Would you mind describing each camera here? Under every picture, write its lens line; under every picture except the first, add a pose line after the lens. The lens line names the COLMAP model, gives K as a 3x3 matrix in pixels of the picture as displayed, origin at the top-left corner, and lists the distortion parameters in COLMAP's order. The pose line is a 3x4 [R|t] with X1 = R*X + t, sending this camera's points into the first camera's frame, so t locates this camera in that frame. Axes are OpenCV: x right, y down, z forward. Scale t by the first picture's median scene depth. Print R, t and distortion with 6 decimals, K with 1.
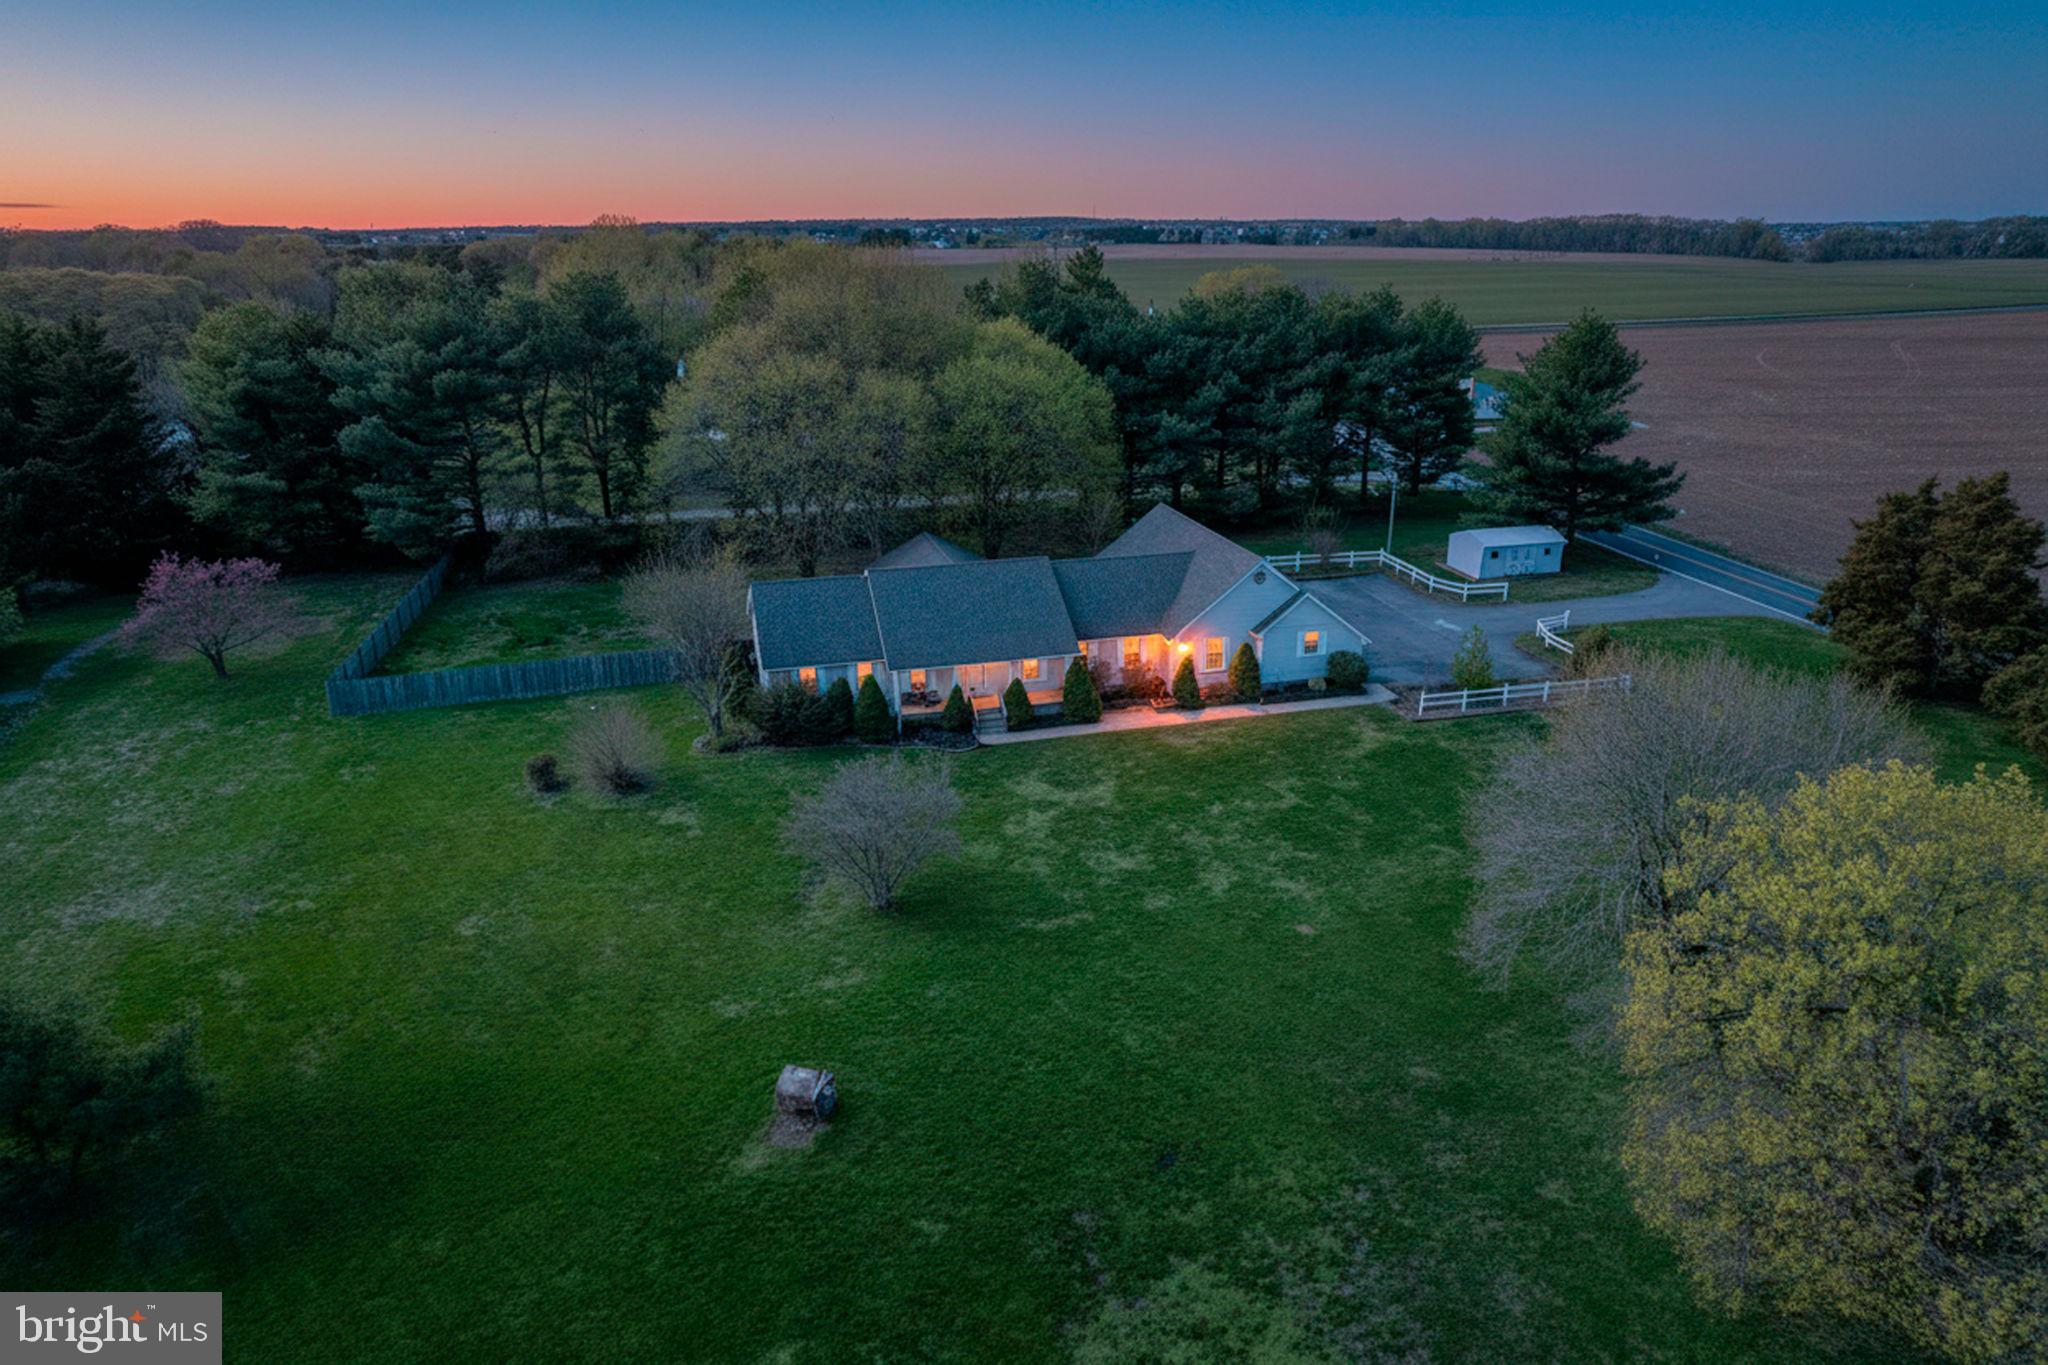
lens RADIAL K [[1323.7, 0, 1024.0], [0, 1323.7, 682.5], [0, 0, 1]] dist [-0.063120, 0.045114]
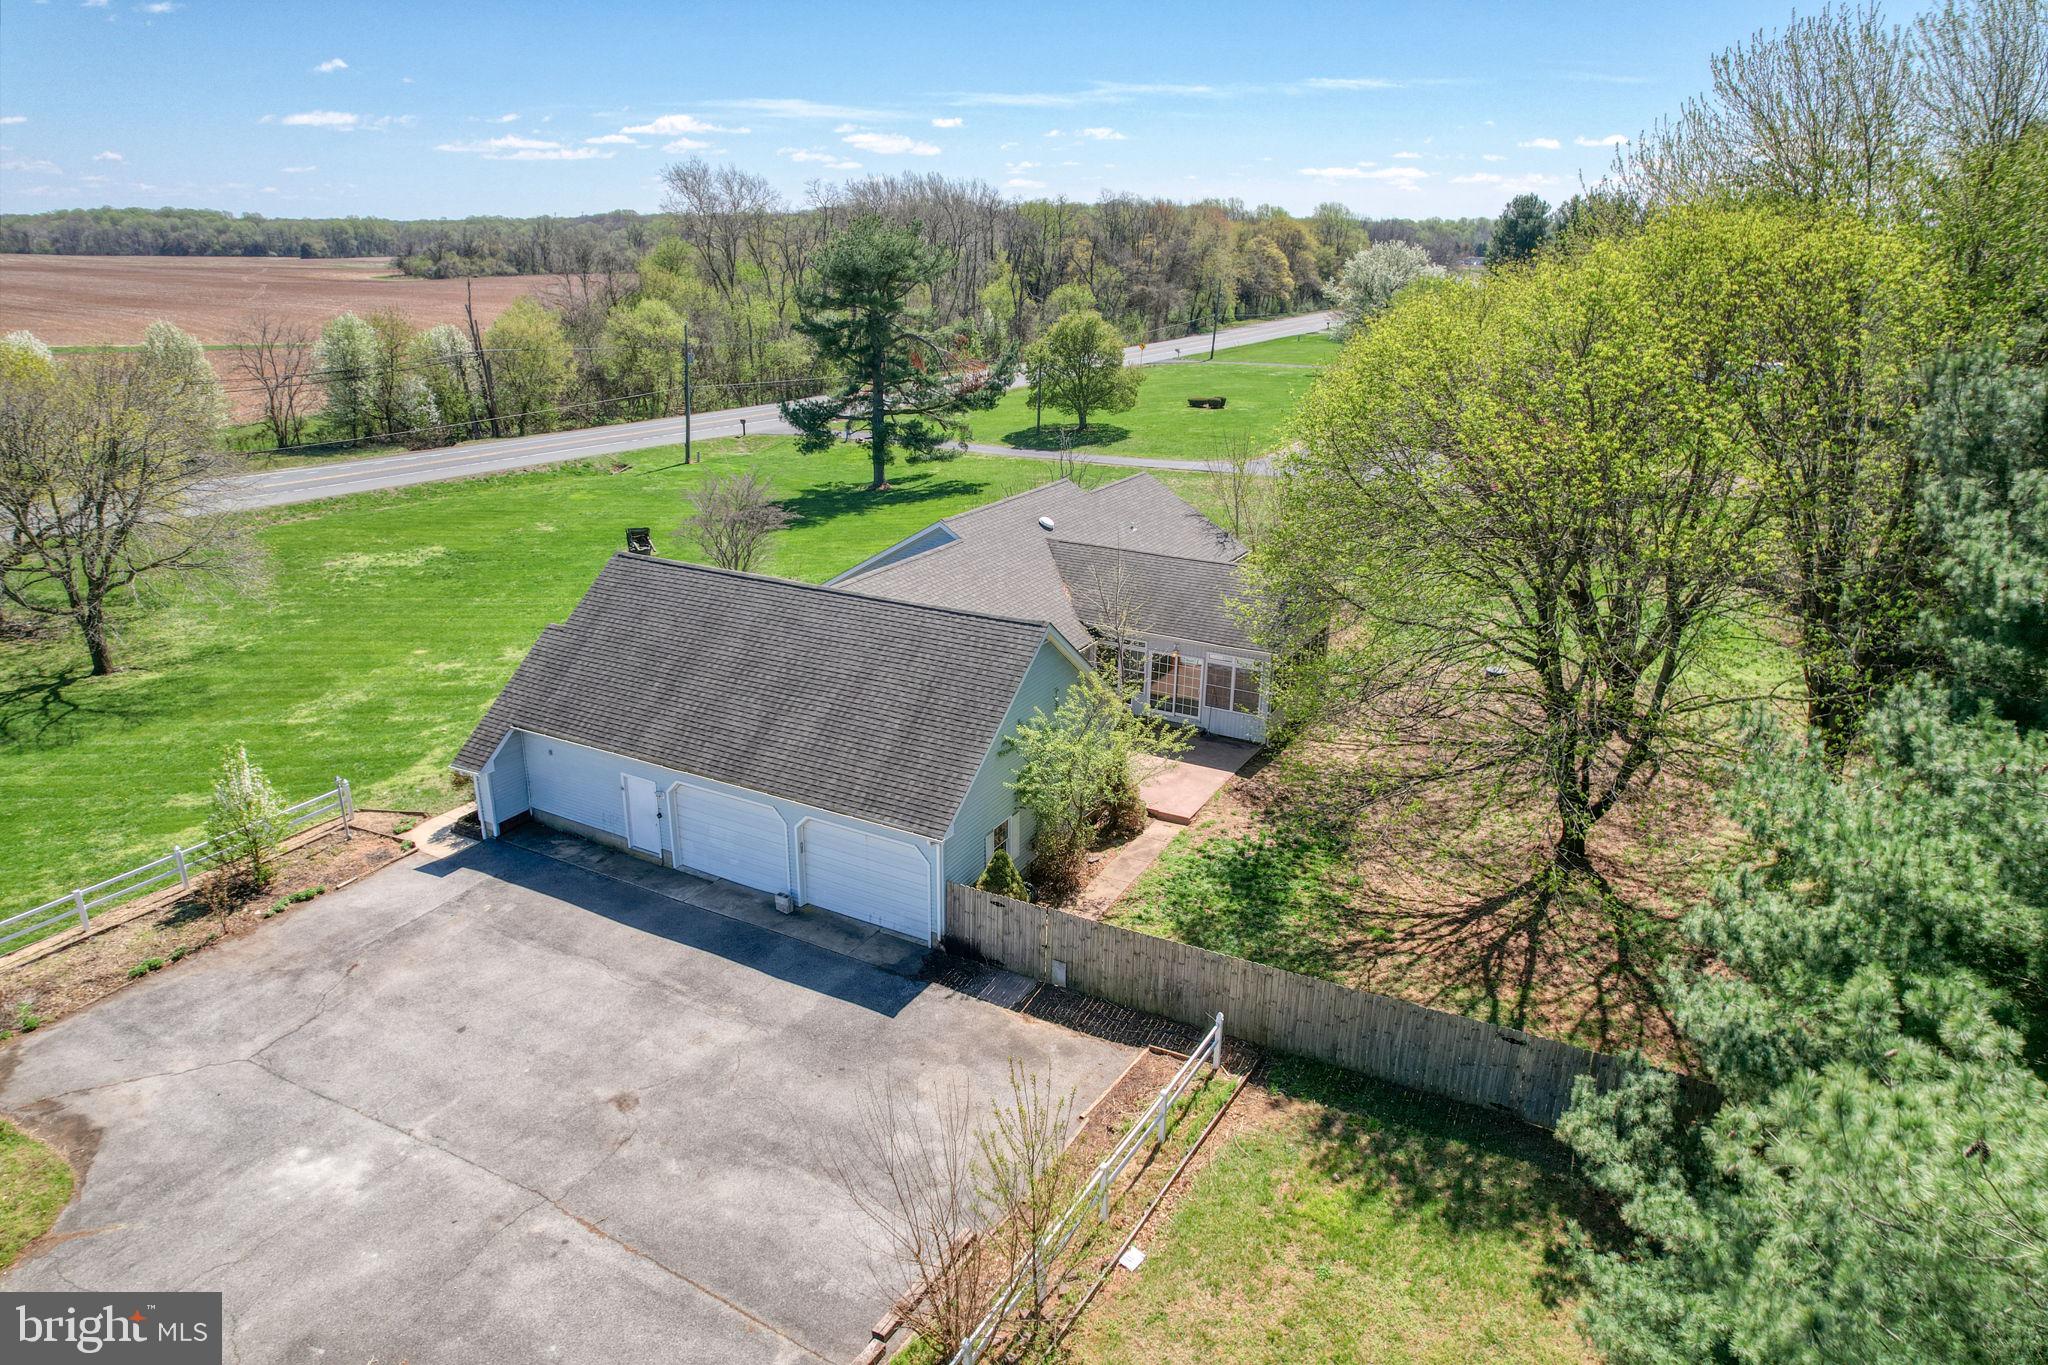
lens RADIAL K [[1323.7, 0, 1024.0], [0, 1323.7, 682.5], [0, 0, 1]] dist [-0.063120, 0.045114]
pose [[-0.703397, 0.230503, -0.672384, 0.473985], [-0.240944, 0.812630, 0.530639, -0.409840], [0.668714, 0.535257, -0.516063, 1.490839]]
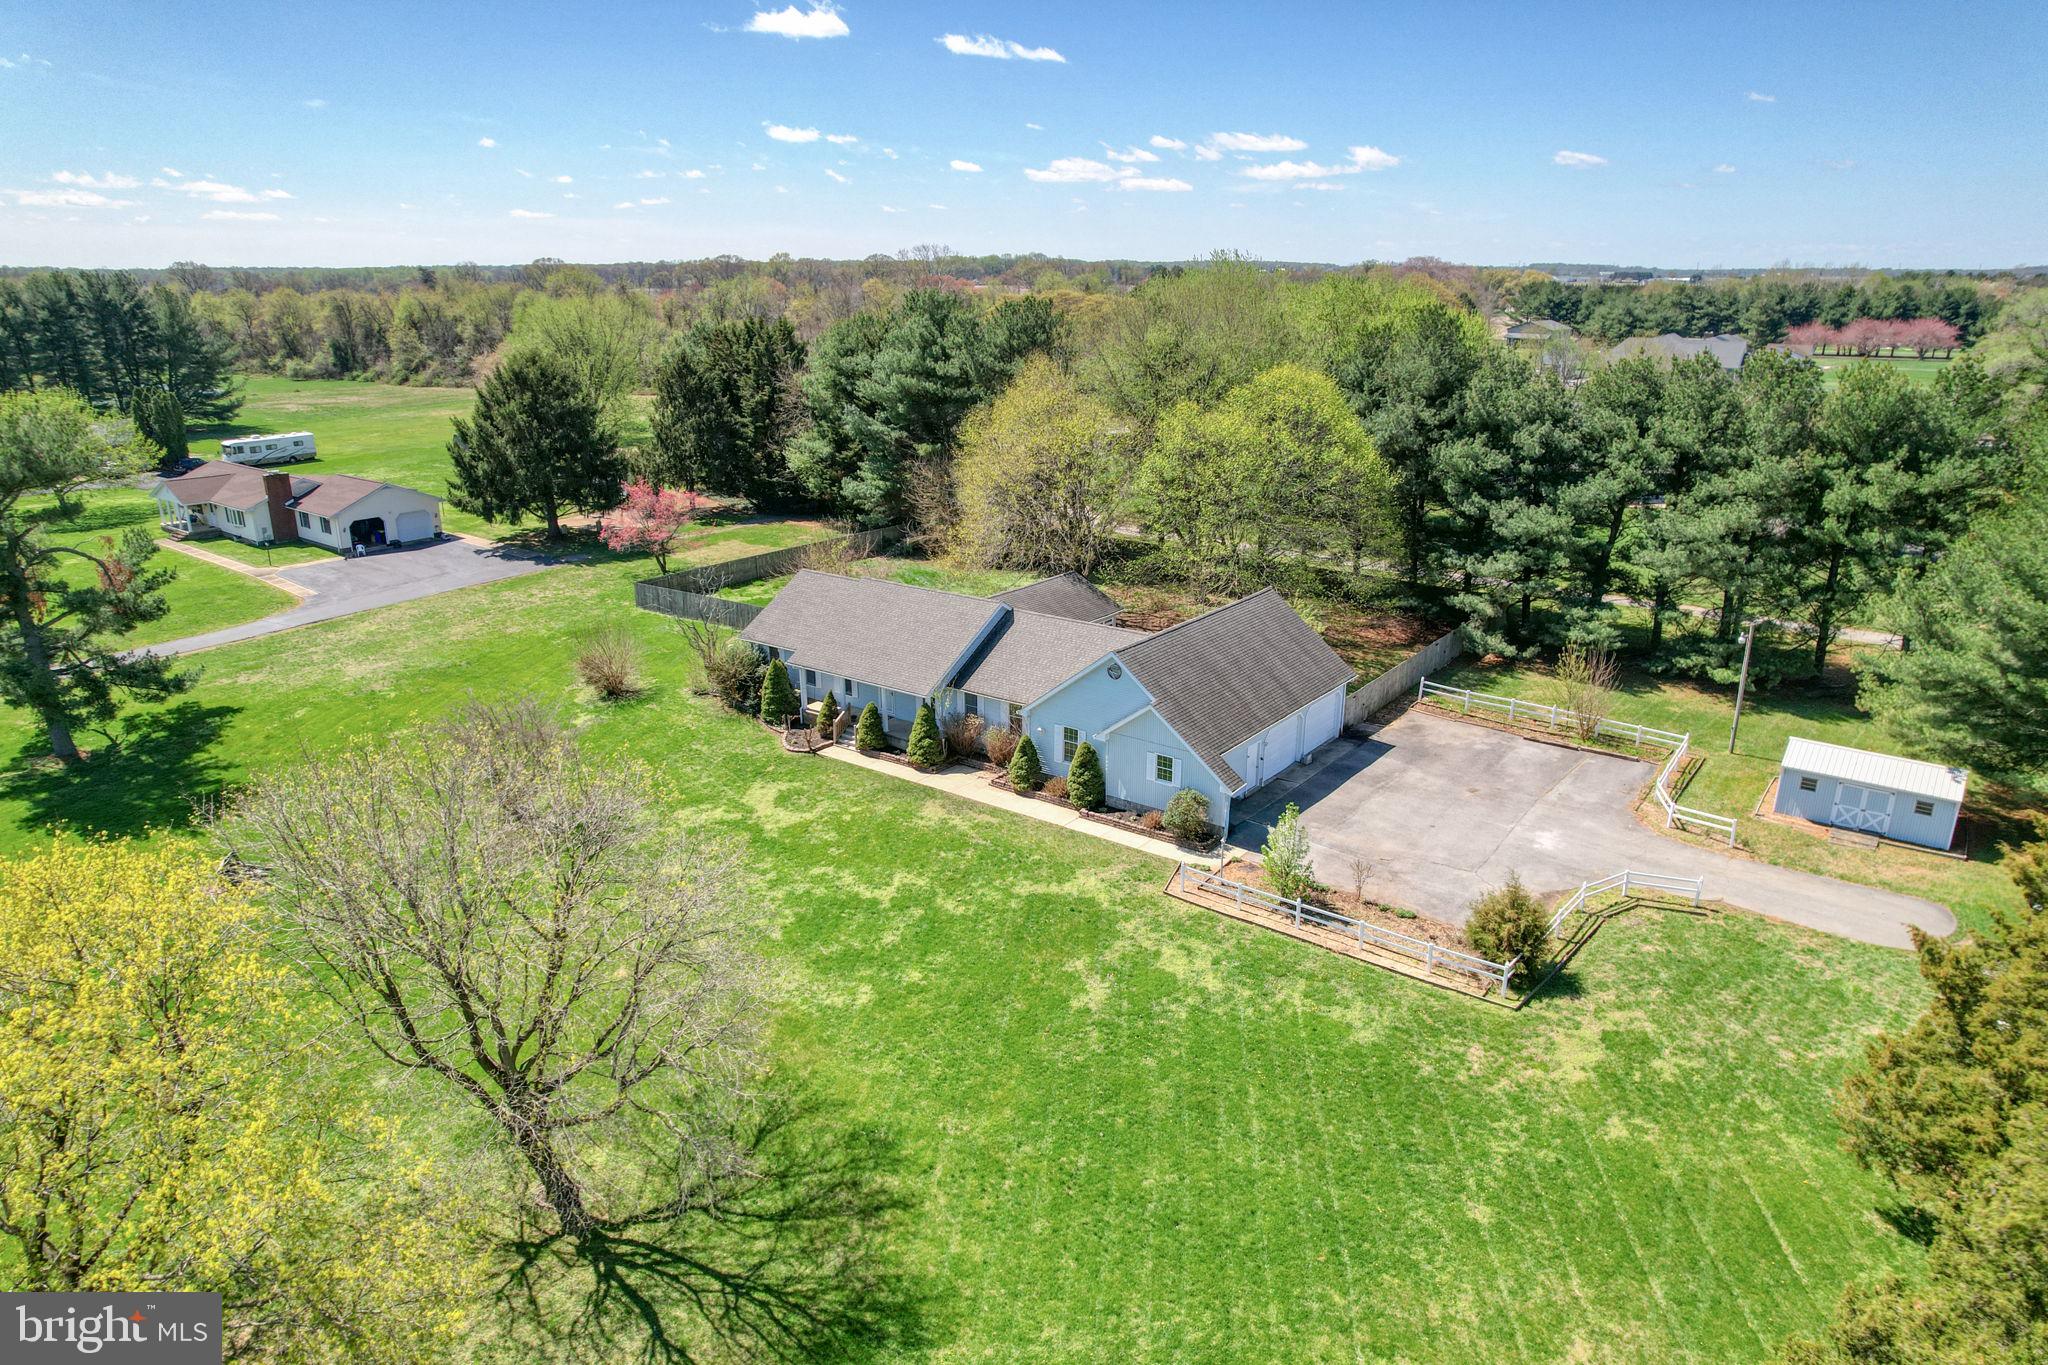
lens RADIAL K [[1323.7, 0, 1024.0], [0, 1323.7, 682.5], [0, 0, 1]] dist [-0.063120, 0.045114]
pose [[0.612380, 0.243372, -0.752171, 0.808024], [-0.265133, 0.959558, 0.094616, -0.142410], [0.744779, 0.141484, 0.652140, 0.418408]]
